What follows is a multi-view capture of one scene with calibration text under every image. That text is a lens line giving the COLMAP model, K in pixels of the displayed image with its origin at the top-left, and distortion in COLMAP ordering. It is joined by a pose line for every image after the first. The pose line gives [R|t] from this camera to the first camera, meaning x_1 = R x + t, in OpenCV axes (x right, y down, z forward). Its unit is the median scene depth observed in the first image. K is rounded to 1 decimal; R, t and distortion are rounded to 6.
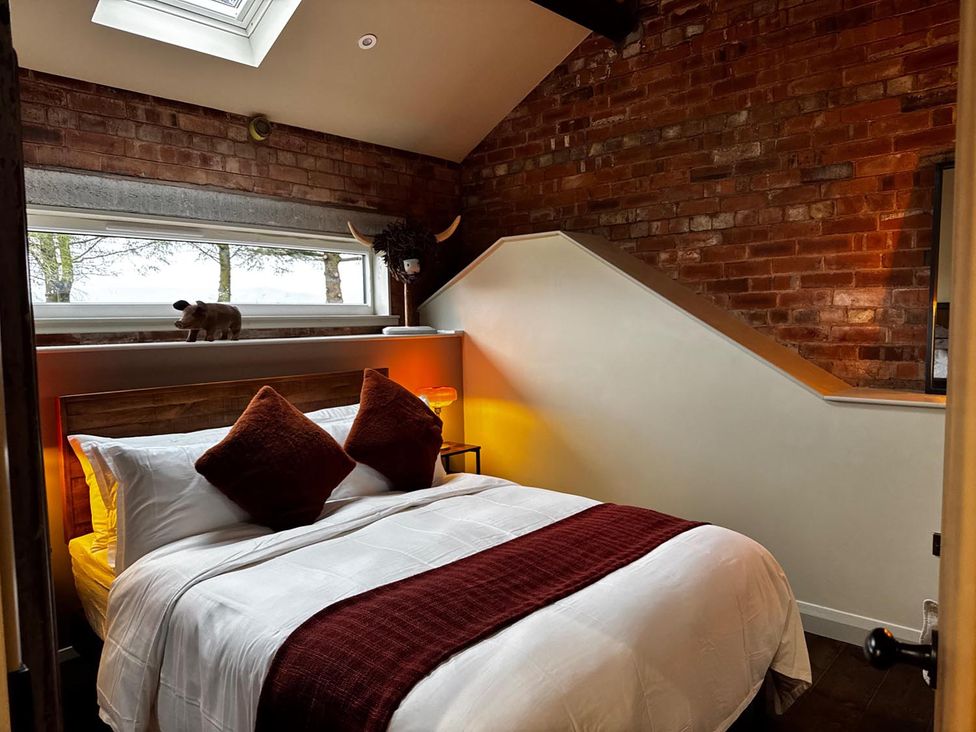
lens RADIAL K [[687.5, 0, 488.0], [0, 687.5, 366.0], [0, 0, 1]] dist [0.001917, -0.000329]
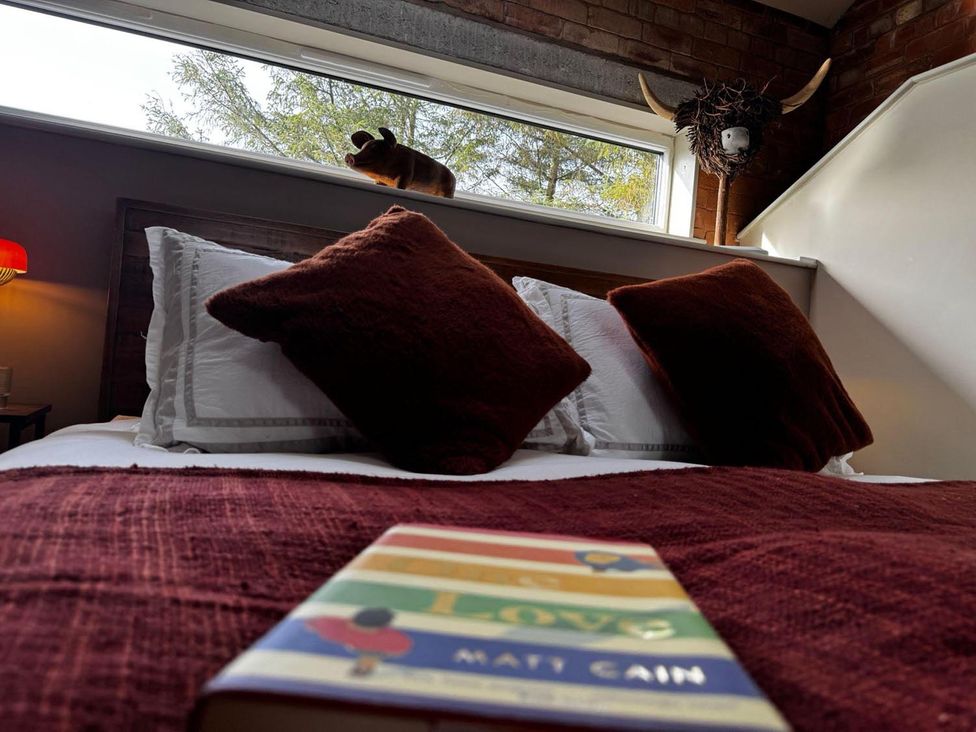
lens RADIAL K [[687.5, 0, 488.0], [0, 687.5, 366.0], [0, 0, 1]] dist [0.001917, -0.000329]
pose [[0.894724, 0.089291, -0.437604, -0.021073], [-0.129361, 0.989622, -0.062563, 0.120558], [0.427476, 0.112585, 0.896989, 0.376098]]
